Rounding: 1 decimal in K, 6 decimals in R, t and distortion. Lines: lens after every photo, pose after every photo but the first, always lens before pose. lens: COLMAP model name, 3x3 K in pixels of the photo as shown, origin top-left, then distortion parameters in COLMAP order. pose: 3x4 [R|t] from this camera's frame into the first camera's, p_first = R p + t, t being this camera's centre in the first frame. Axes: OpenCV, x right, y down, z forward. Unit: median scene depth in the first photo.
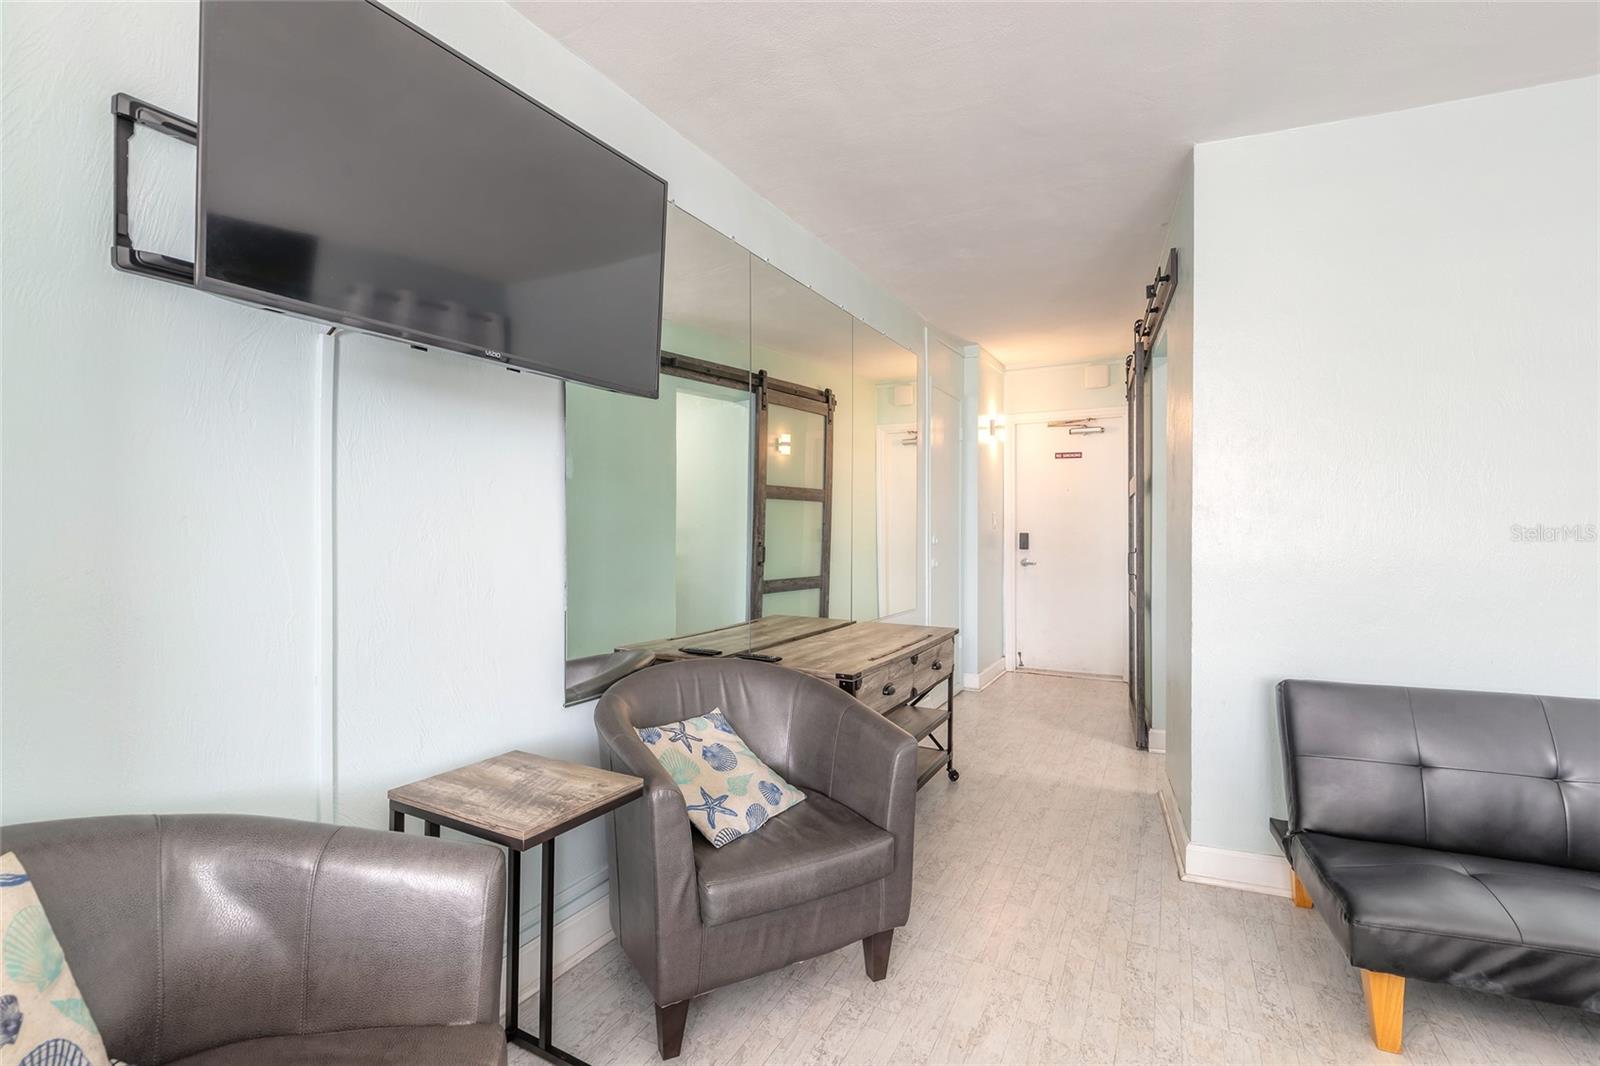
lens RADIAL K [[728.1, 0, 793.1], [0, 728.1, 537.1], [0, 0, 1]] dist [0.011137, -0.000240]
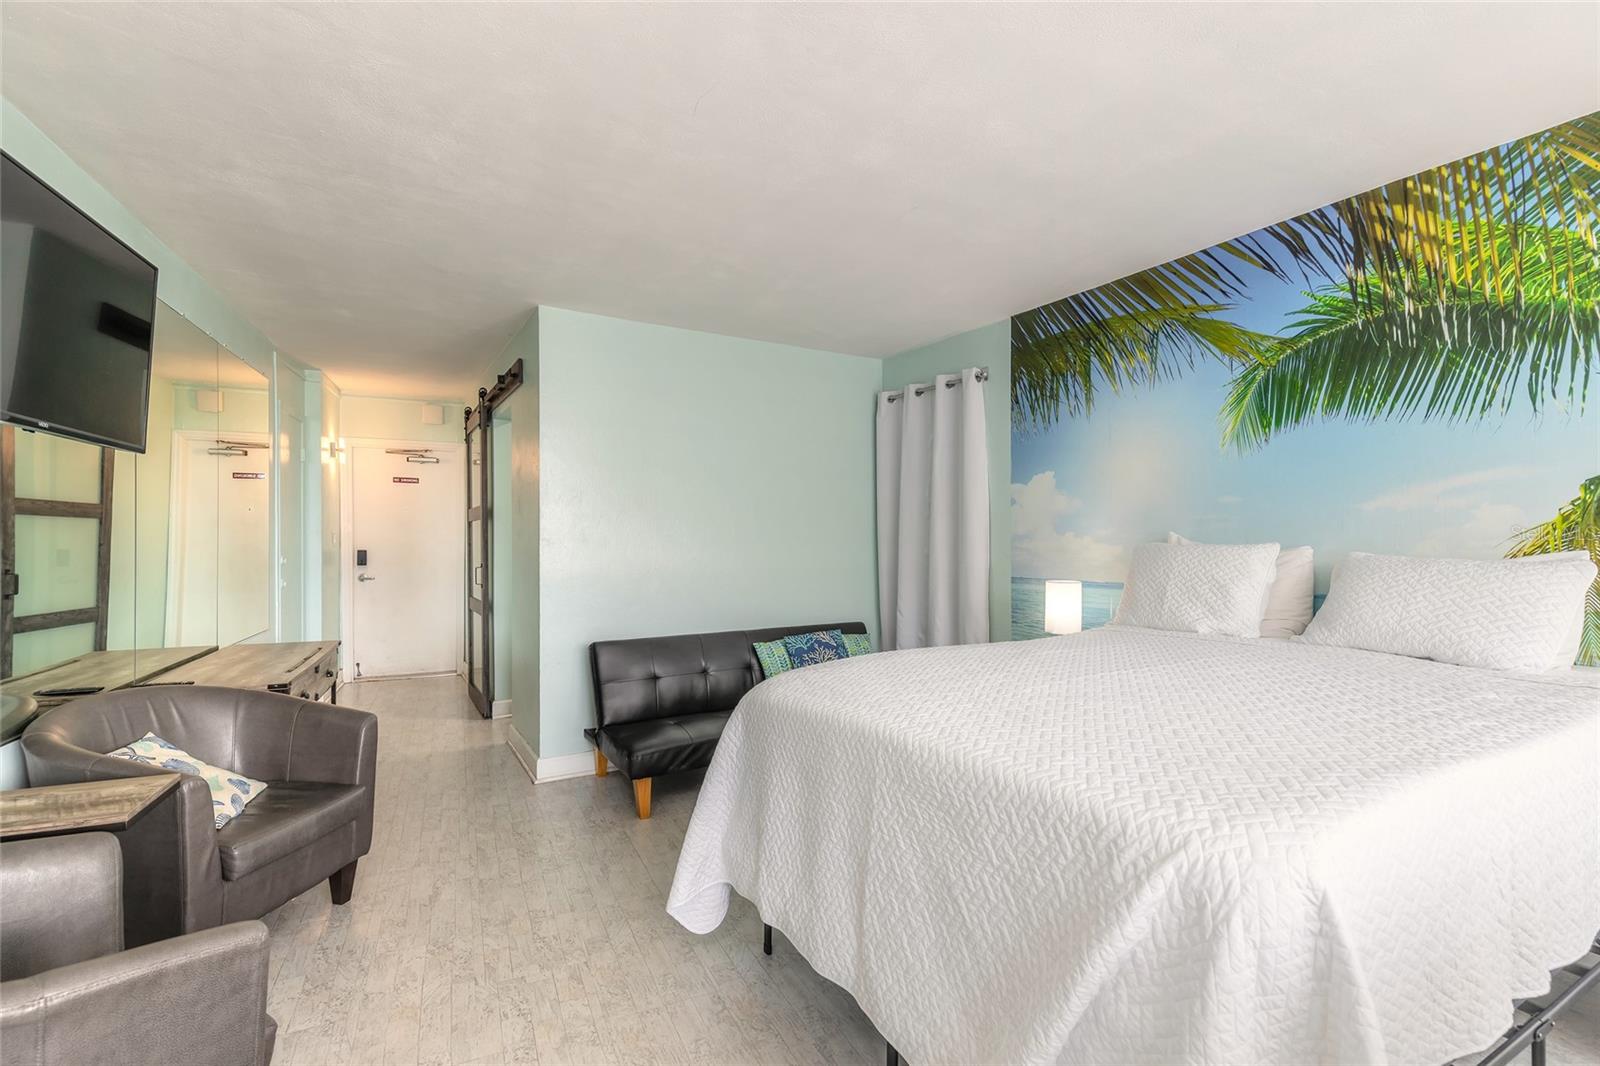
lens RADIAL K [[716.0, 0, 806.0], [0, 716.0, 538.2], [0, 0, 1]] dist [0.005501, 0.000345]
pose [[0.596082, -0.000972, 0.802923, -0.349125], [0.007951, 0.999957, -0.004692, -0.033050], [-0.802884, 0.009181, 0.596064, -0.366378]]
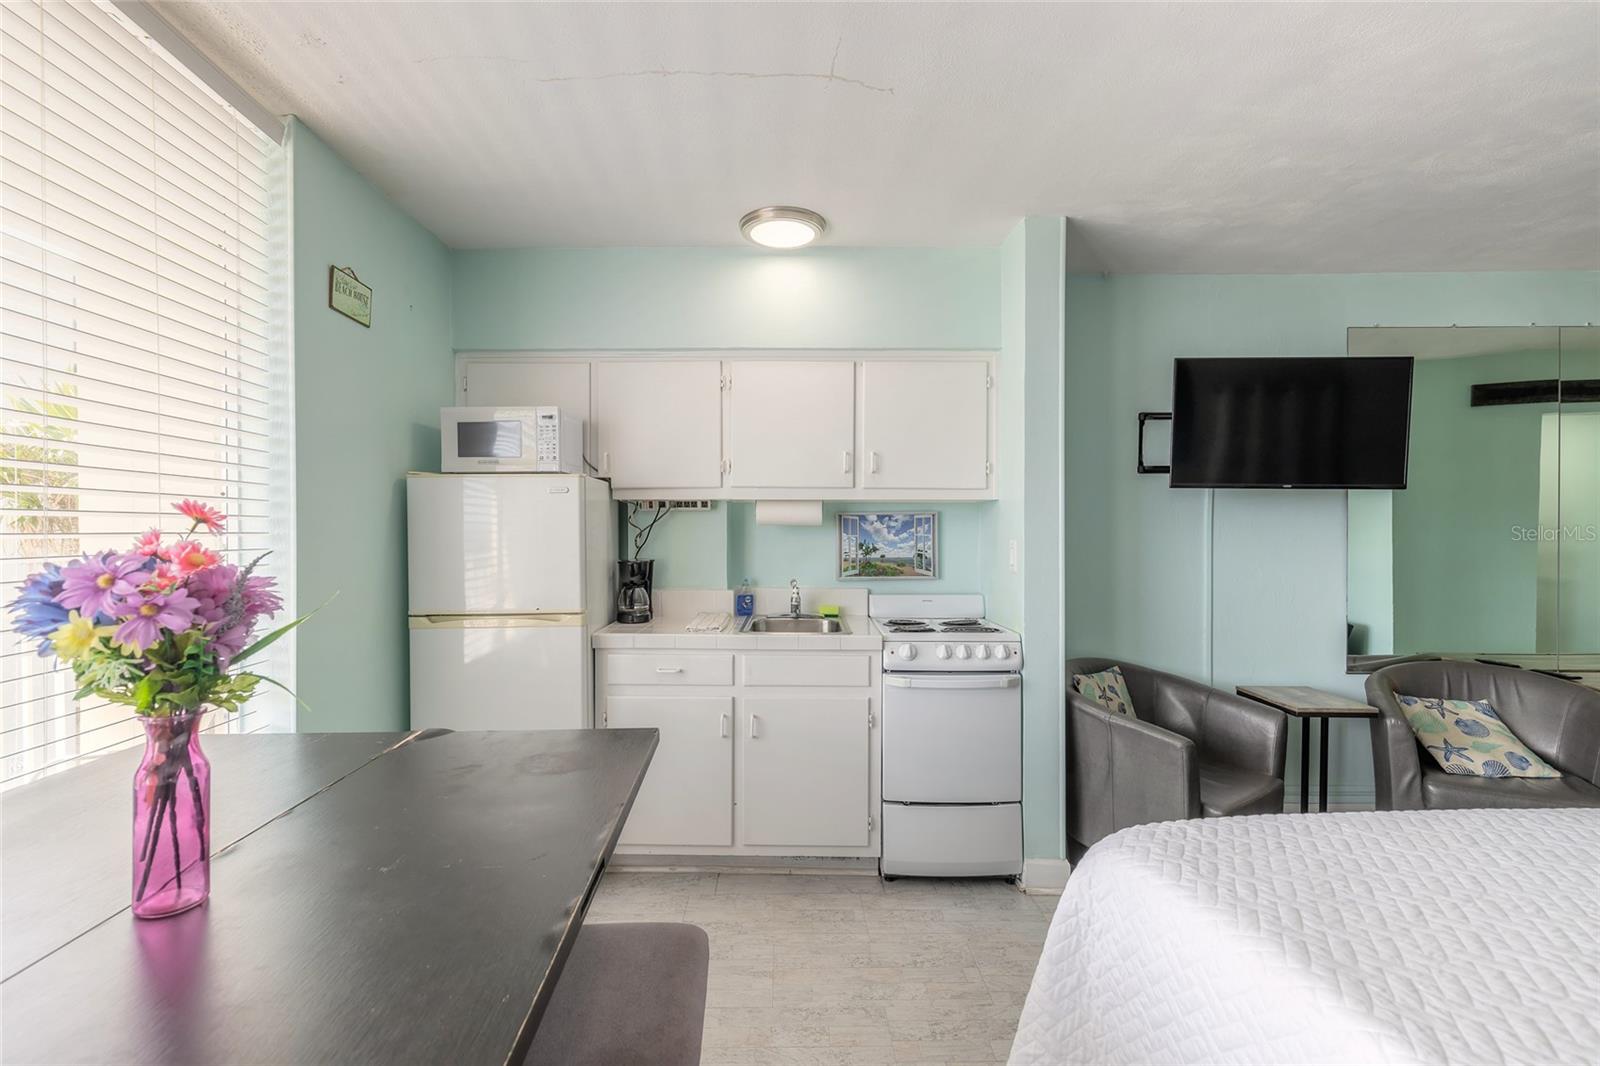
lens RADIAL K [[714.5, 0, 797.9], [0, 714.5, 539.0], [0, 0, 1]] dist [0.003089, -0.000576]
pose [[0.481381, 0.002405, -0.876508, 0.418372], [-0.007067, 0.999974, -0.001137, -0.050606], [0.876483, 0.006742, 0.481386, -0.715368]]
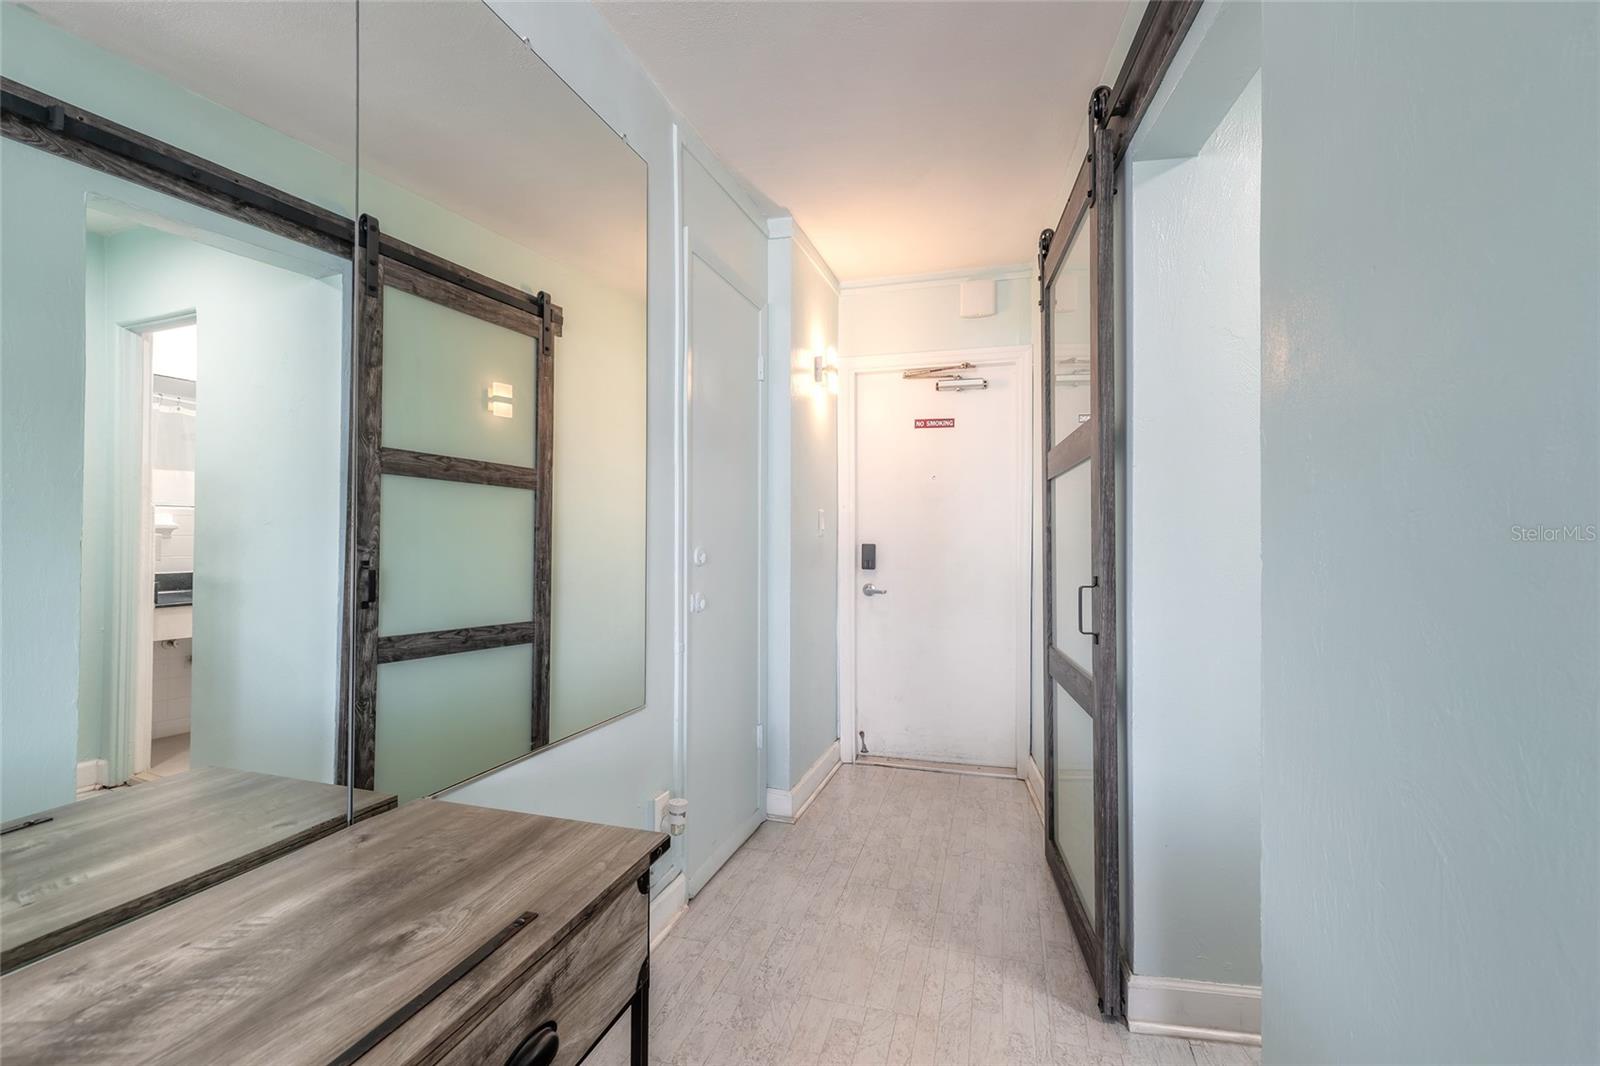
lens RADIAL K [[728.1, 0, 793.1], [0, 728.1, 537.1], [0, 0, 1]] dist [0.011137, -0.000240]
pose [[0.979898, 0.004975, 0.199438, 0.317177], [-0.001802, 0.999869, -0.016085, -0.002938], [-0.199492, 0.015403, 0.979778, 0.985099]]
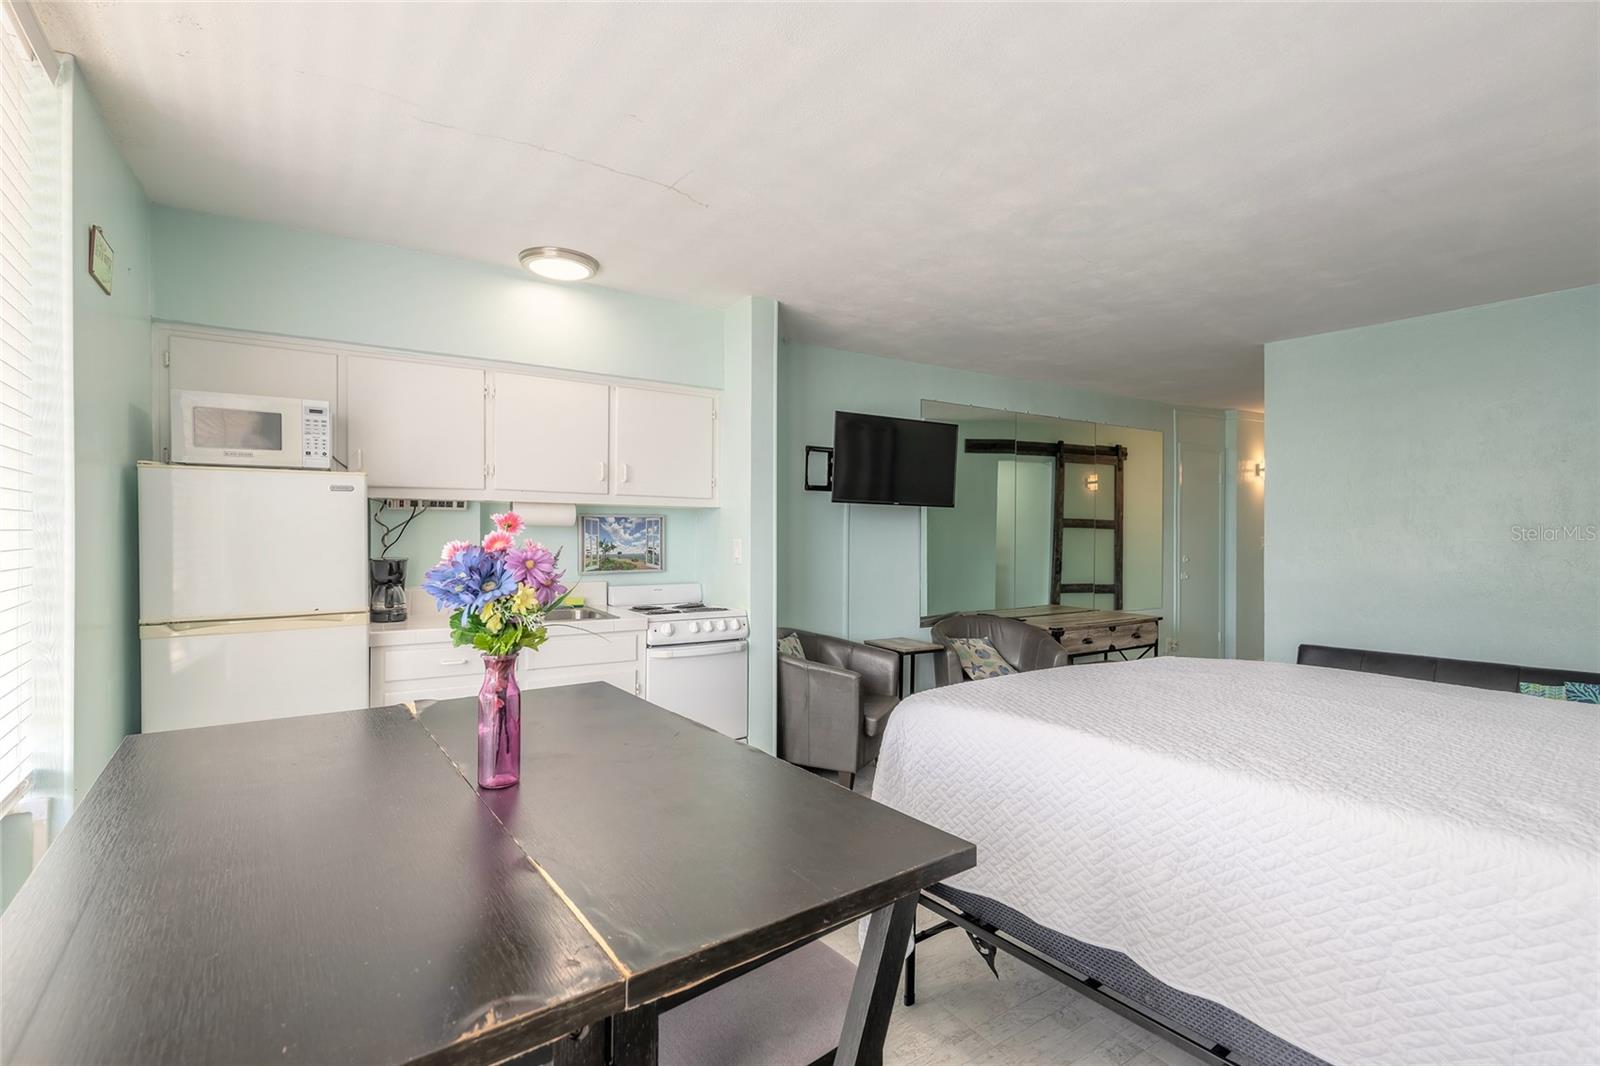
lens RADIAL K [[714.5, 0, 797.9], [0, 714.5, 539.0], [0, 0, 1]] dist [0.003089, -0.000576]
pose [[0.877114, 0.005580, -0.480249, 0.407602], [-0.007946, 0.999964, -0.002895, -0.049944], [0.480216, 0.006356, 0.877127, -1.113793]]
